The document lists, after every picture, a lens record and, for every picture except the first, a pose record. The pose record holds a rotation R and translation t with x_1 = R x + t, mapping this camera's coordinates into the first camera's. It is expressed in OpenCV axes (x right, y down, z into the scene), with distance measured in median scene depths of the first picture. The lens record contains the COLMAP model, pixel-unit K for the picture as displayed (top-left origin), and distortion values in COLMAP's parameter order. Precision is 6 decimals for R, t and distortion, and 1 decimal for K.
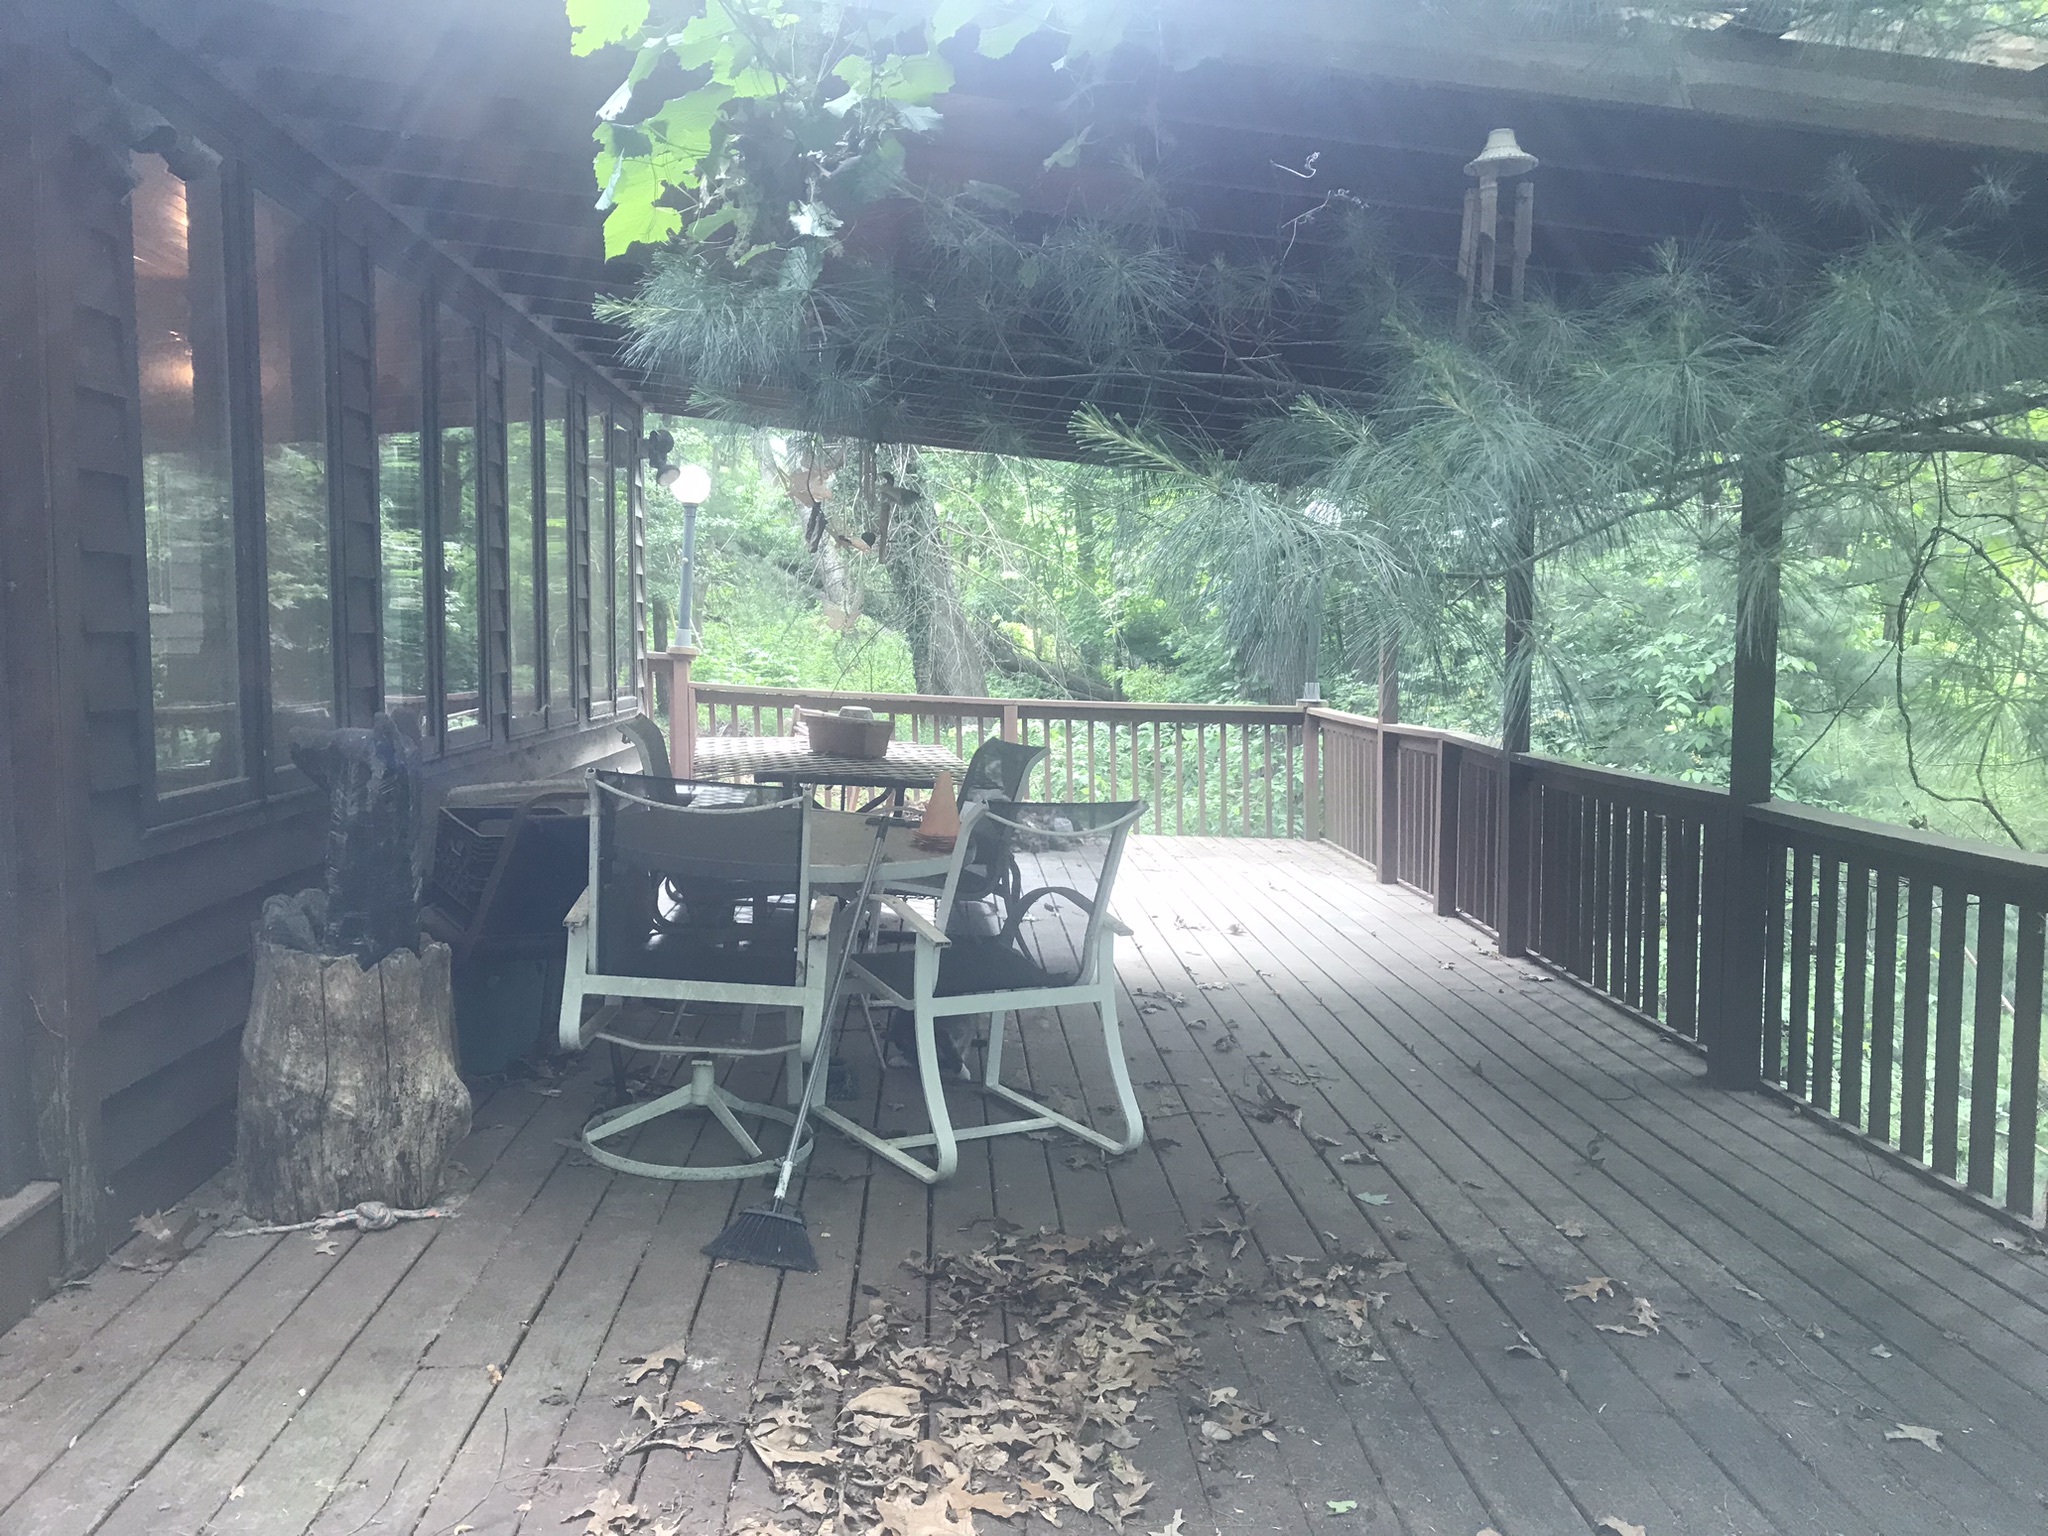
lens RADIAL K [[1666.5, 0, 1024.0], [0, 1666.5, 768.0], [0, 0, 1]] dist [0.030918, 0.000892]
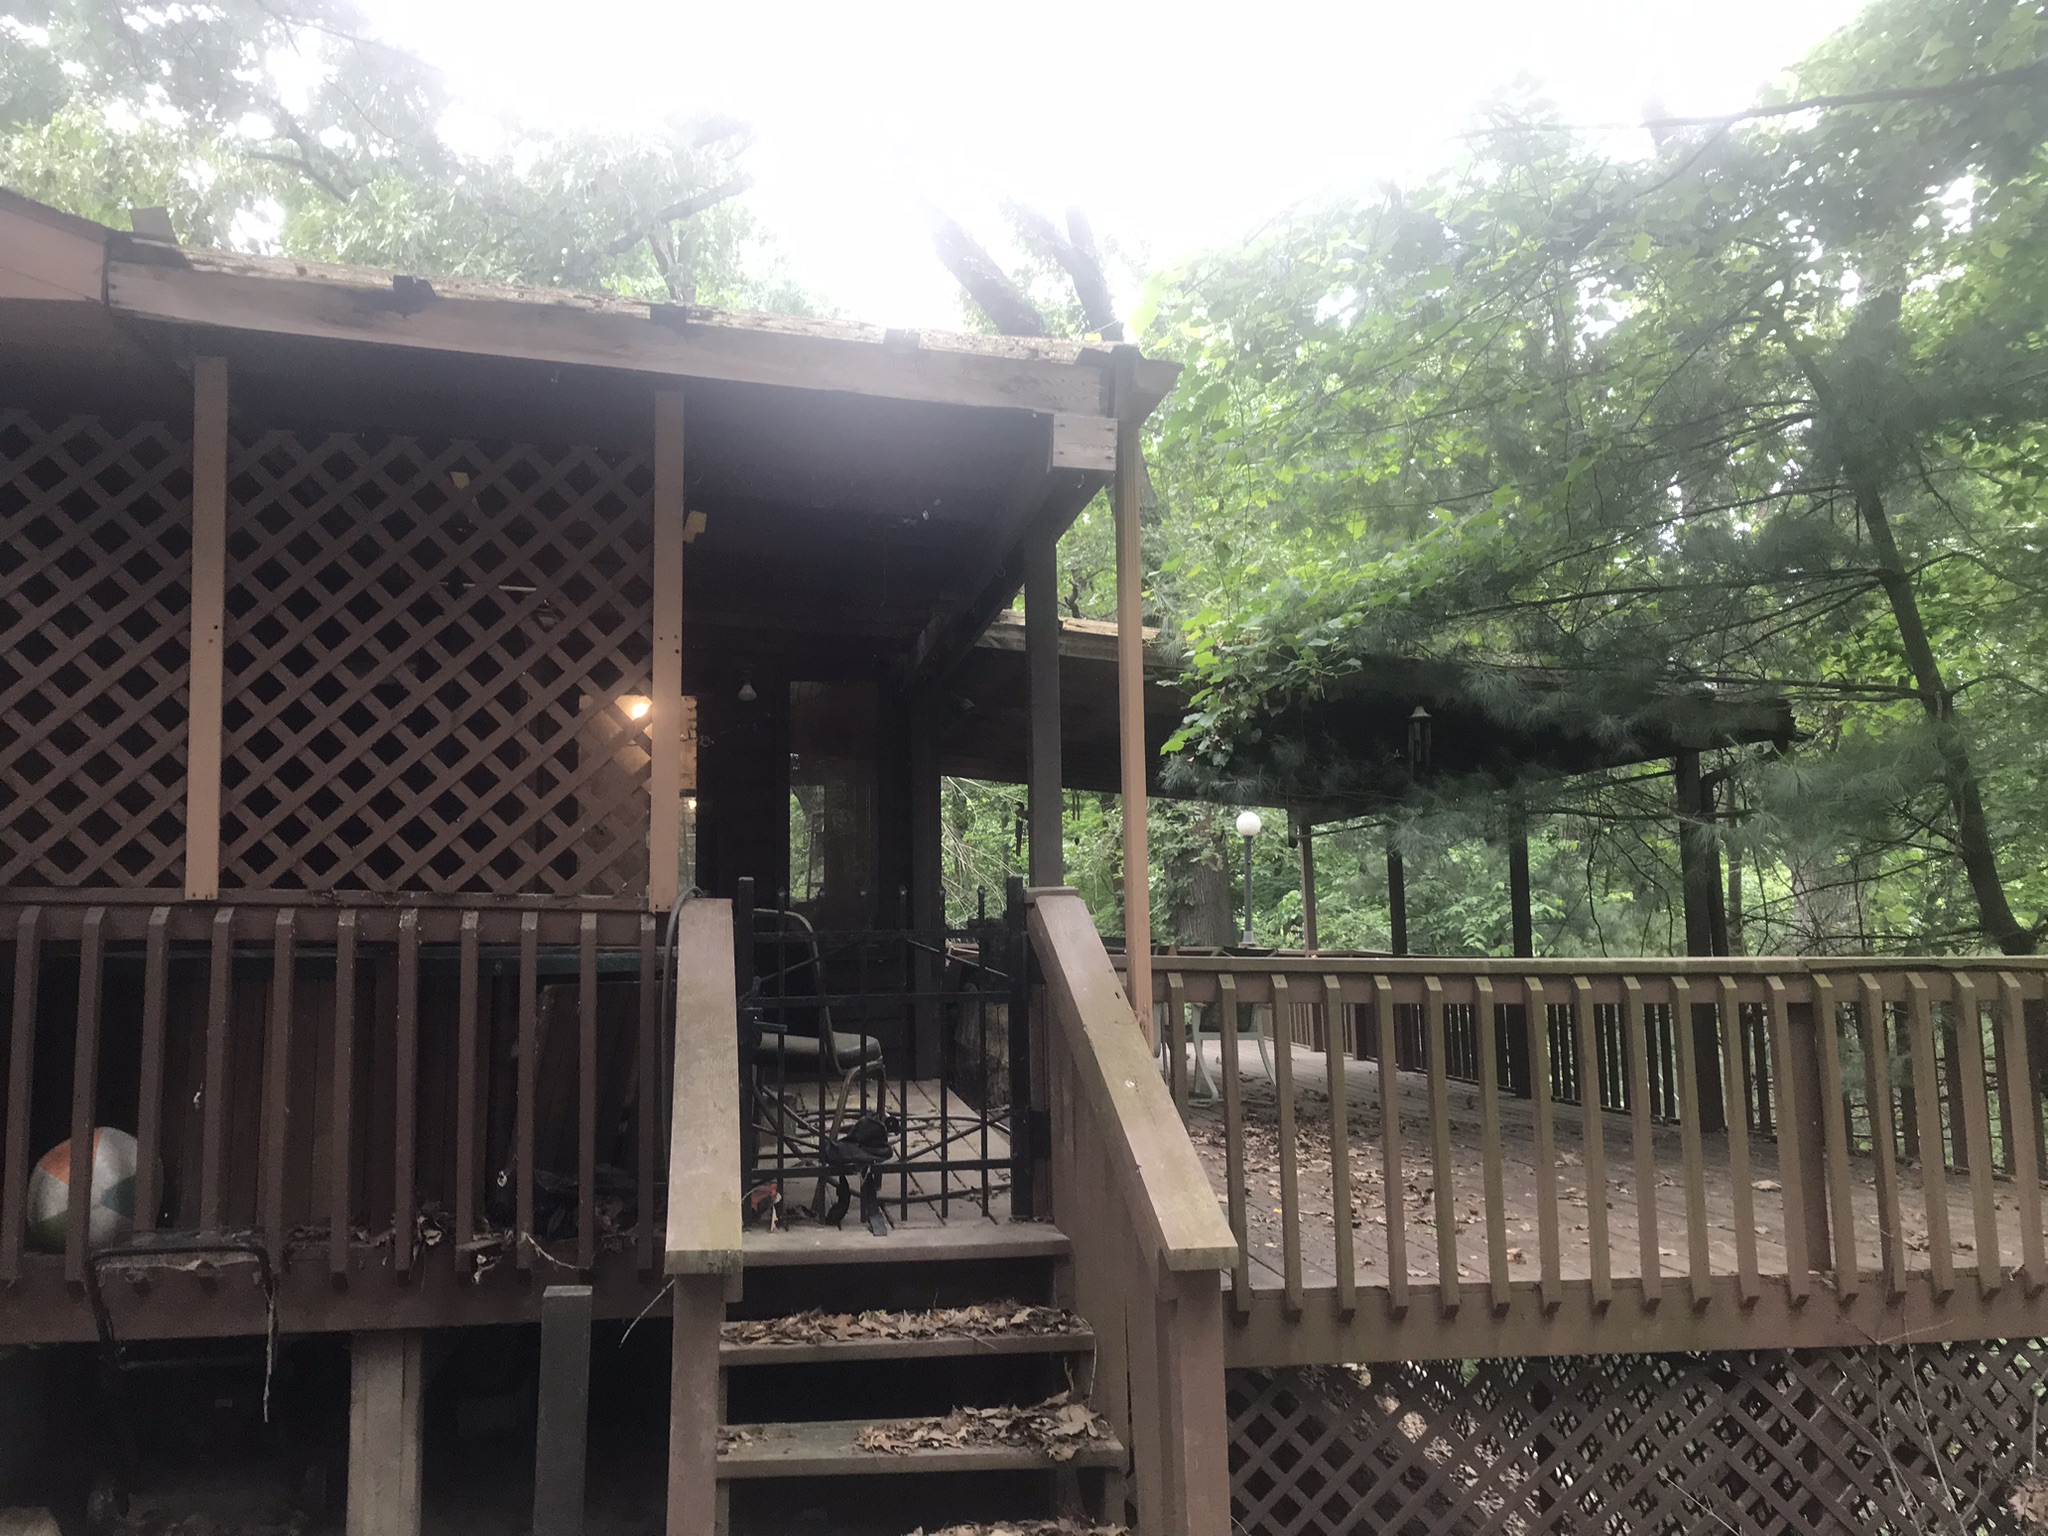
lens RADIAL K [[1666.5, 0, 1024.0], [0, 1666.5, 768.0], [0, 0, 1]] dist [0.030918, 0.000892]
pose [[0.992864, -0.016761, 0.118070, -0.169418], [0.037339, 0.983985, -0.174298, 0.049071], [-0.113258, 0.177462, 0.977589, -0.400050]]
